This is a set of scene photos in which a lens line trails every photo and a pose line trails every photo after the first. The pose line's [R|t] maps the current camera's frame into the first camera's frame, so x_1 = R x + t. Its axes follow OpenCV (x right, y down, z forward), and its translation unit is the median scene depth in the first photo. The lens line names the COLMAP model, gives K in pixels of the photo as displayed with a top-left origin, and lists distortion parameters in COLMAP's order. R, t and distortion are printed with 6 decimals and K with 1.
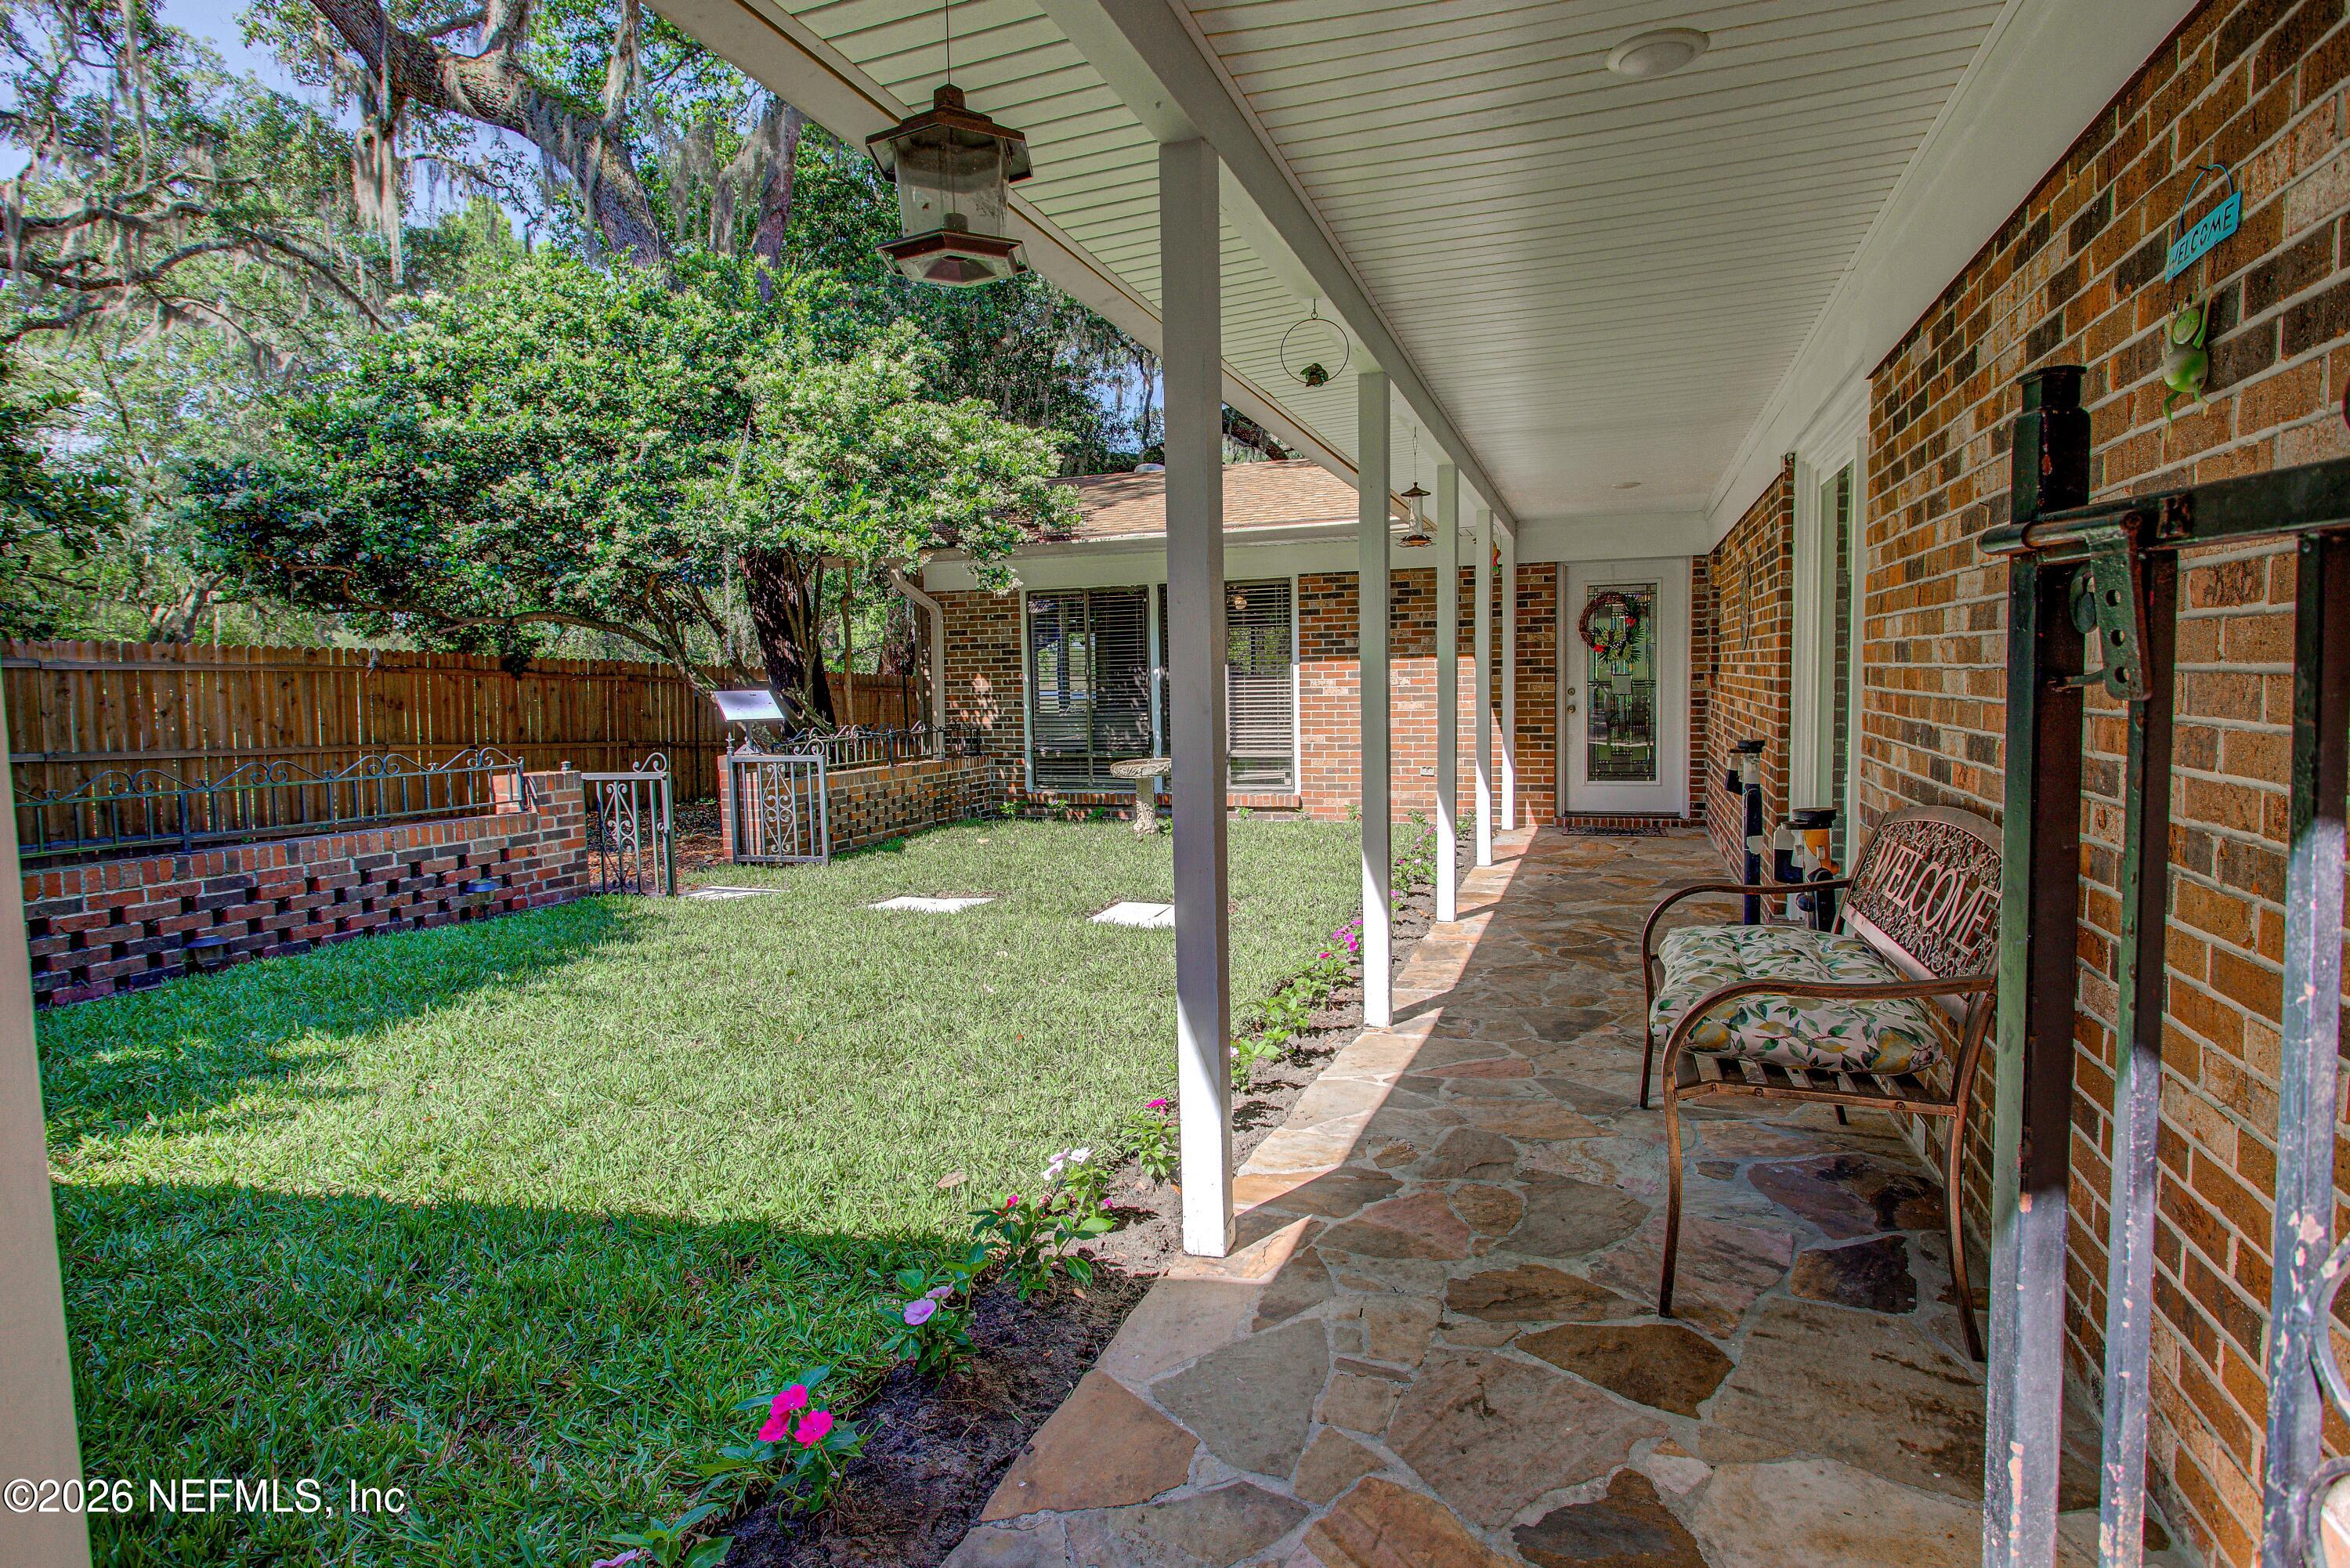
lens RADIAL K [[1247.7, 0, 1175.0], [0, 1247.7, 784.0], [0, 0, 1]] dist [-0.022083, 0.000489]
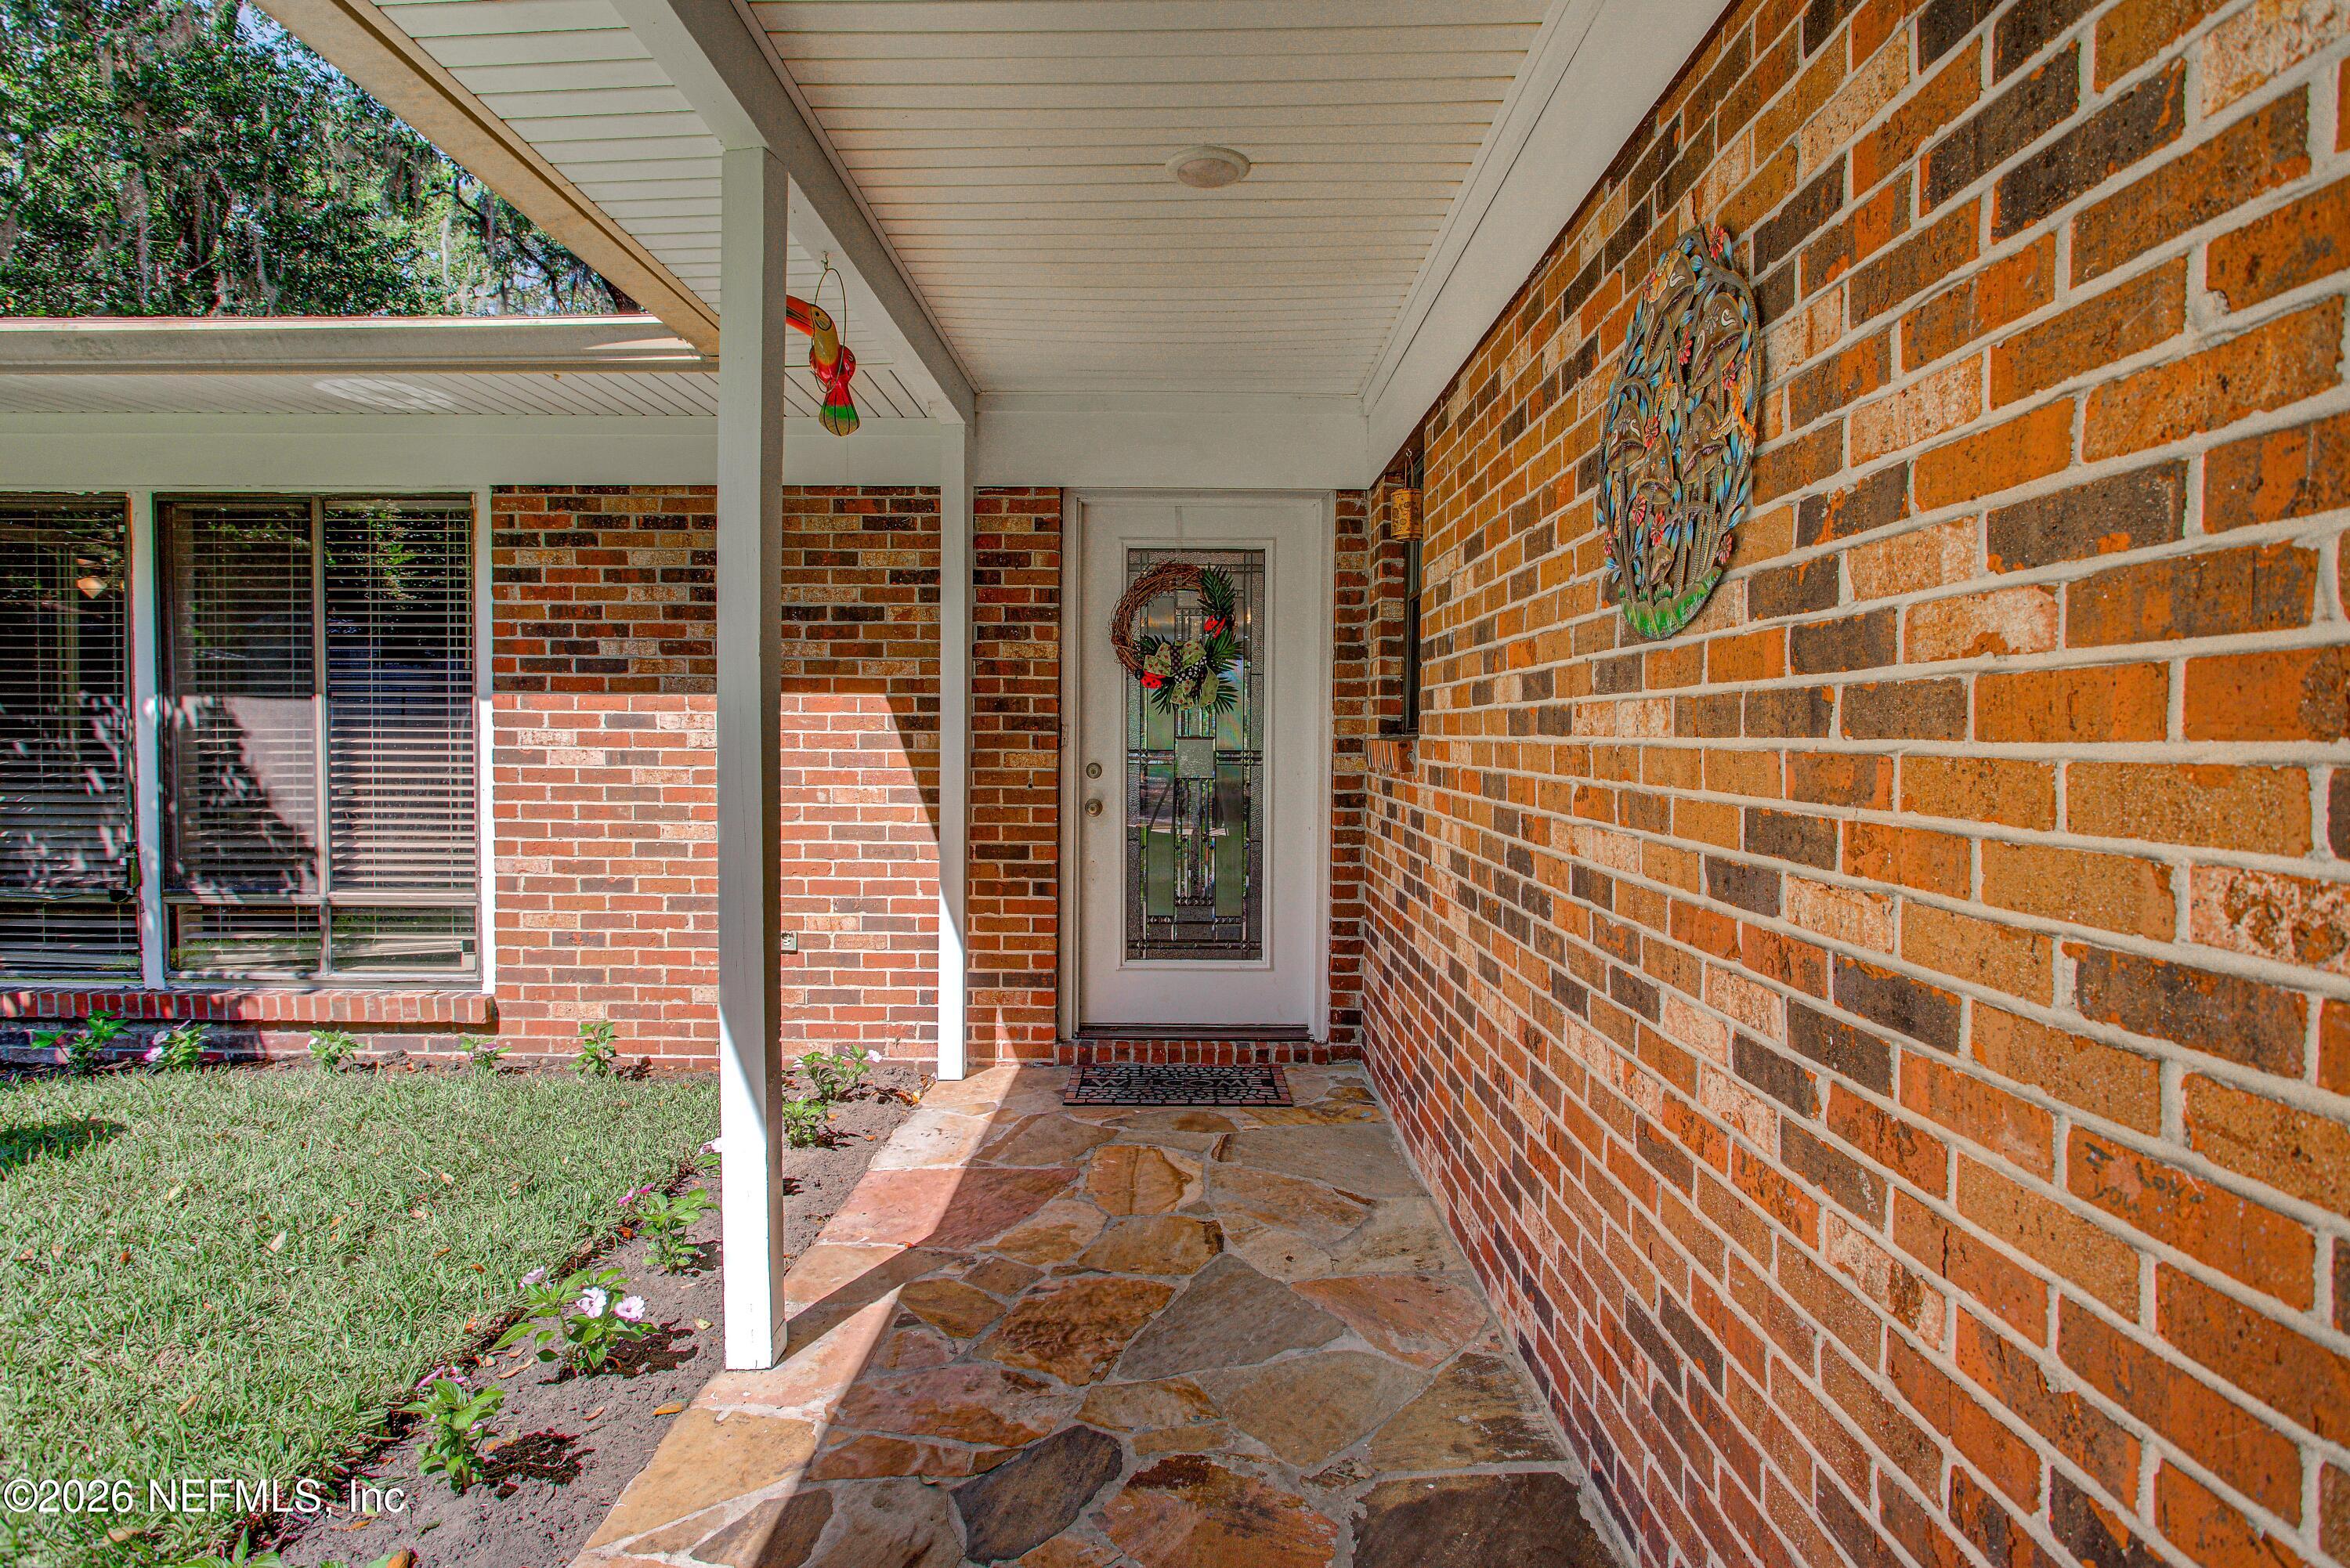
lens RADIAL K [[1174.8, 0, 1173.7], [0, 1174.8, 775.8], [0, 0, 1]] dist [-0.018555, 0.007699]
pose [[0.945593, 0.016210, 0.324947, 0.201587], [-0.001175, 0.998922, -0.046413, -0.051224], [-0.325349, 0.043506, 0.944593, 0.566917]]
